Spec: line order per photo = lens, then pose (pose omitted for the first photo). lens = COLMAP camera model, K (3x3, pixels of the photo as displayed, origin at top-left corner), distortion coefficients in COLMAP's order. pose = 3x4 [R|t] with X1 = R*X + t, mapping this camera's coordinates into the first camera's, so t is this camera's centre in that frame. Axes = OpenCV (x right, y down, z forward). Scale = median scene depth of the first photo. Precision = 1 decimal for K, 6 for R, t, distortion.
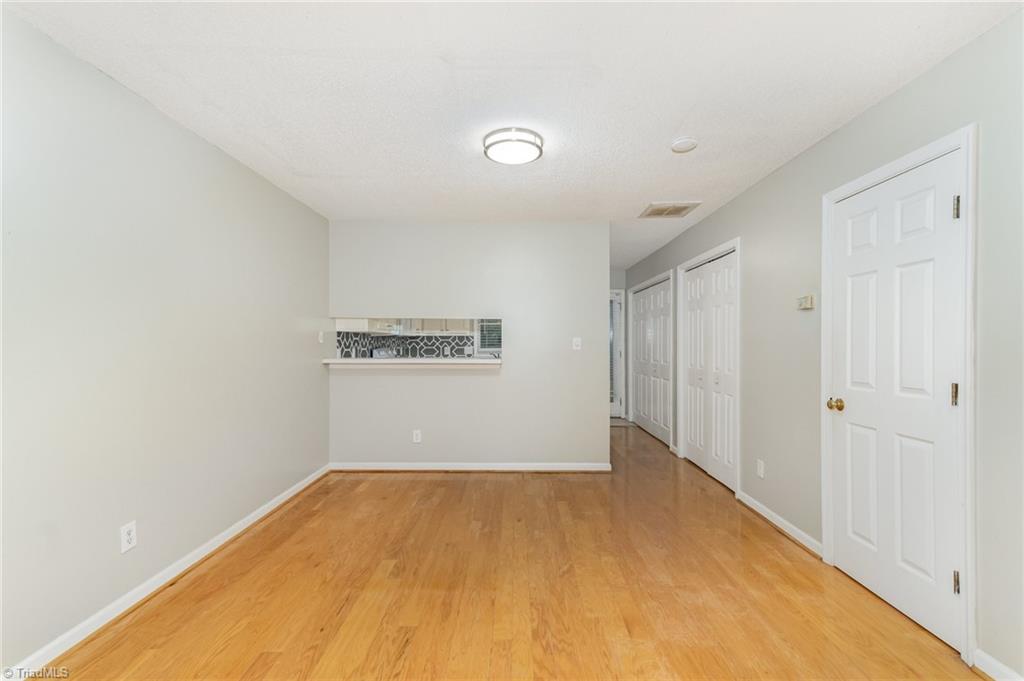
lens RADIAL K [[429.1, 0, 517.1], [0, 429.1, 344.4], [0, 0, 1]] dist [-0.001667, -0.000099]
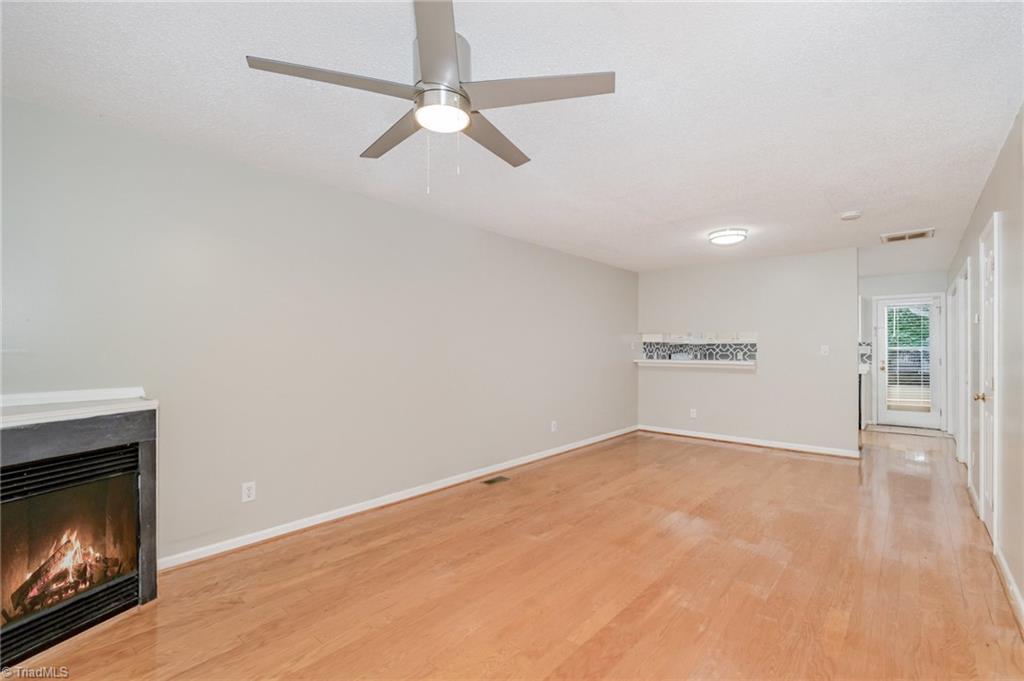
lens RADIAL K [[424.9, 0, 522.6], [0, 424.9, 347.2], [0, 0, 1]] dist [0.074875, -0.052686]
pose [[0.739176, -0.001899, -0.673509, 0.296051], [-0.001772, 0.999987, -0.004765, -0.003042], [0.673510, 0.004715, 0.739163, -0.446212]]
